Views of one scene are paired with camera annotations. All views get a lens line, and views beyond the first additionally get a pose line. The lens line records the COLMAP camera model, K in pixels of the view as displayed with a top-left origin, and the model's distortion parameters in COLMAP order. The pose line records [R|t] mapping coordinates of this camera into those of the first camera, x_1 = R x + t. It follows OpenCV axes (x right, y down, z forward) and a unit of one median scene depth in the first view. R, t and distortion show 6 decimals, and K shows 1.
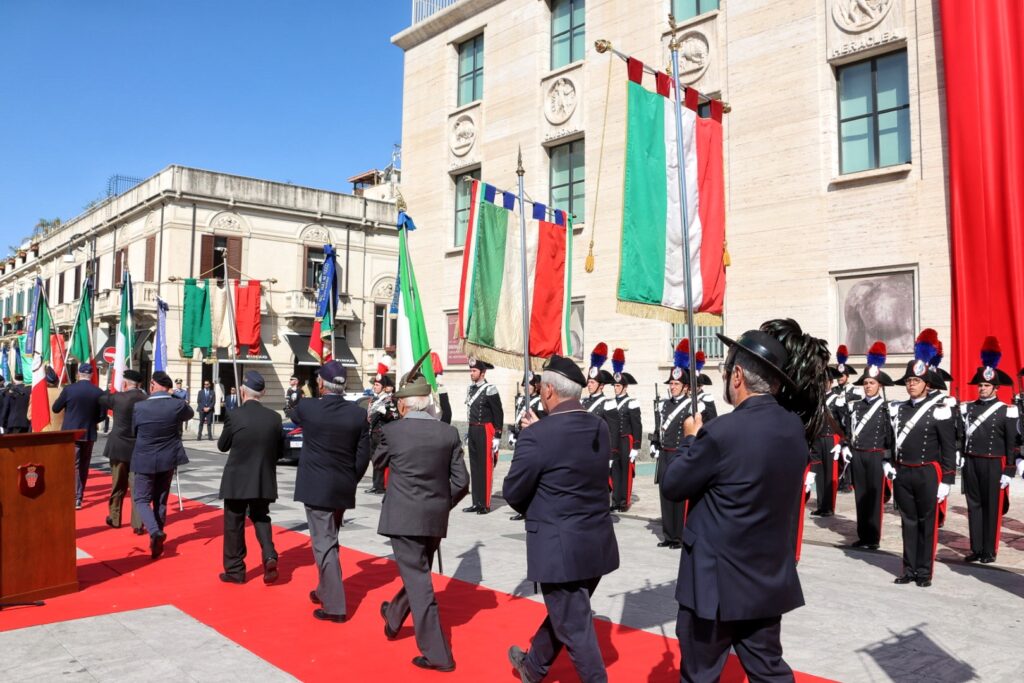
lens RADIAL K [[851.6, 0, 511.5], [0, 851.6, 339.6], [0, 0, 1]] dist [-0.156579, 0.117376]
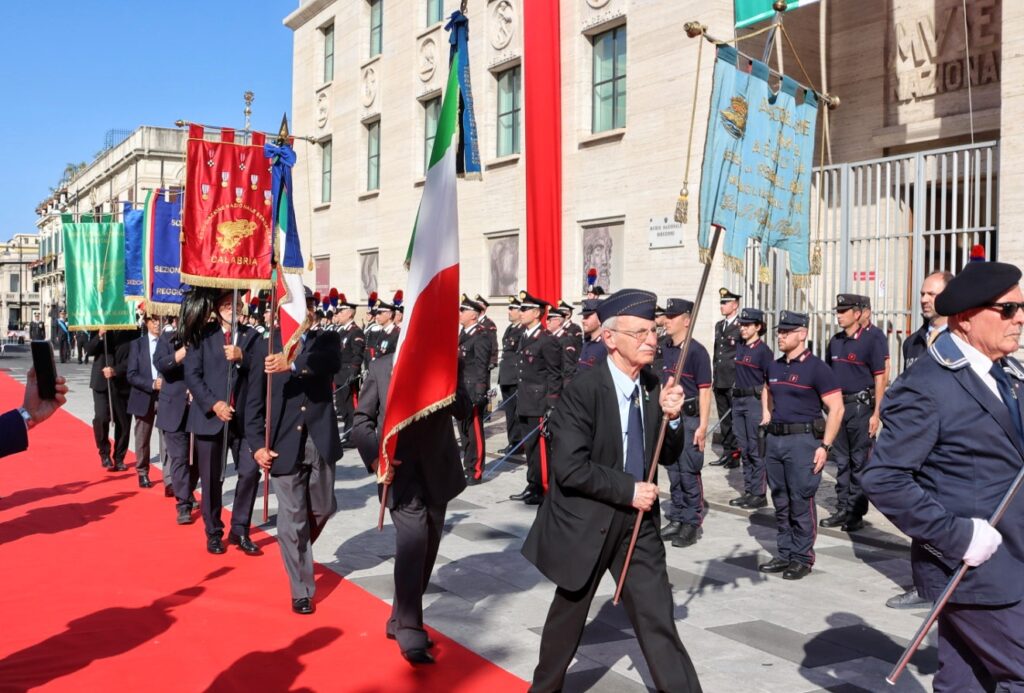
lens RADIAL K [[1042.7, 0, 442.9], [0, 1042.7, 341.2], [0, 0, 1]] dist [-0.149412, 0.112777]
pose [[0.972652, 0.006284, -0.232183, 0.496972], [0.010869, 0.997308, 0.072522, -0.021741], [0.232013, -0.073062, 0.969965, -0.446285]]
